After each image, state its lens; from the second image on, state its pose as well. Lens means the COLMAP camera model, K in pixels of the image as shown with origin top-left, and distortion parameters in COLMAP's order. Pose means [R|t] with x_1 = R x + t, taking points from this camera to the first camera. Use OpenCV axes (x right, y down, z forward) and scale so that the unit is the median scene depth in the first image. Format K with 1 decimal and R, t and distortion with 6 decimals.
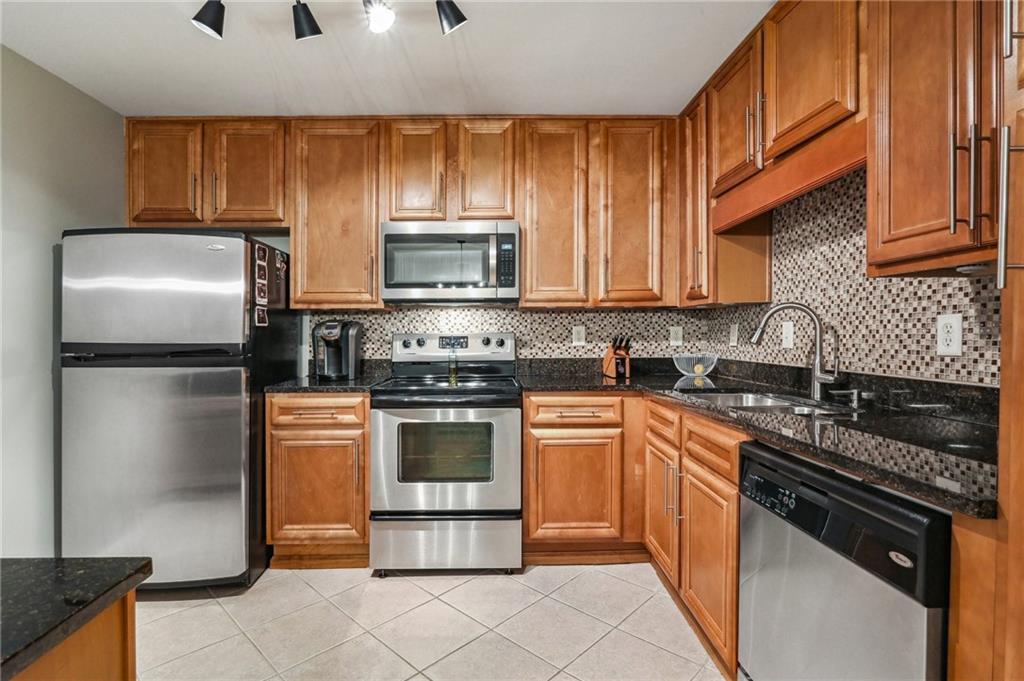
lens RADIAL K [[496.4, 0, 508.6], [0, 496.4, 343.0], [0, 0, 1]] dist [-0.008202, -0.000903]
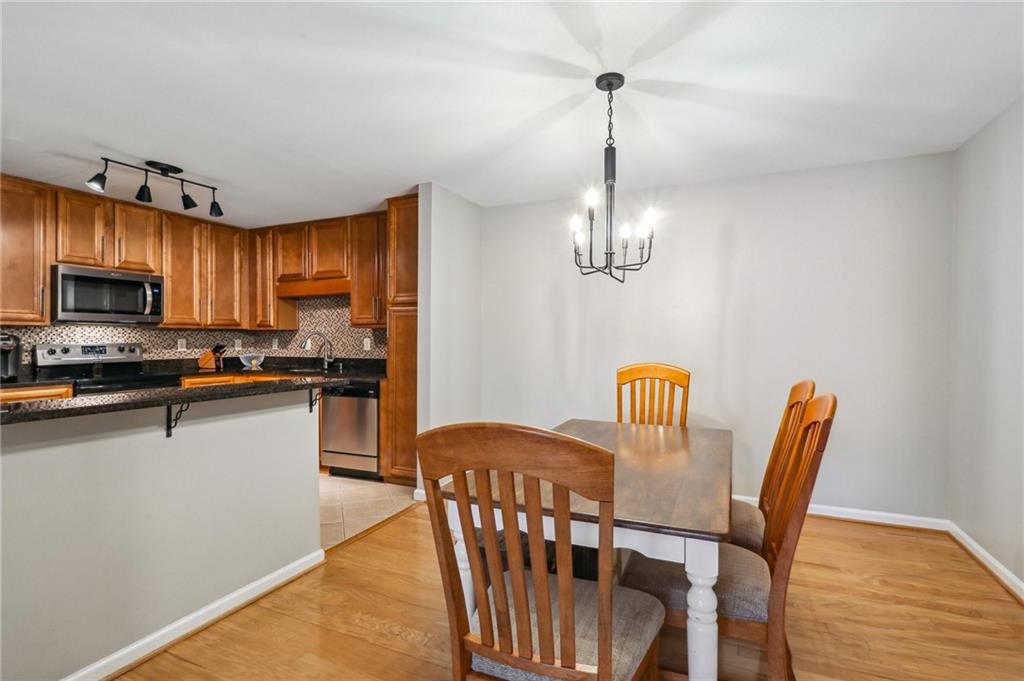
lens RADIAL K [[496.4, 0, 507.1], [0, 496.4, 341.1], [0, 0, 1]] dist [-0.008202, -0.000903]
pose [[0.437387, 0.001395, 0.899272, -0.925701], [0.014358, 0.999861, -0.008535, 0.001839], [-0.899159, 0.016644, 0.437306, -0.717543]]
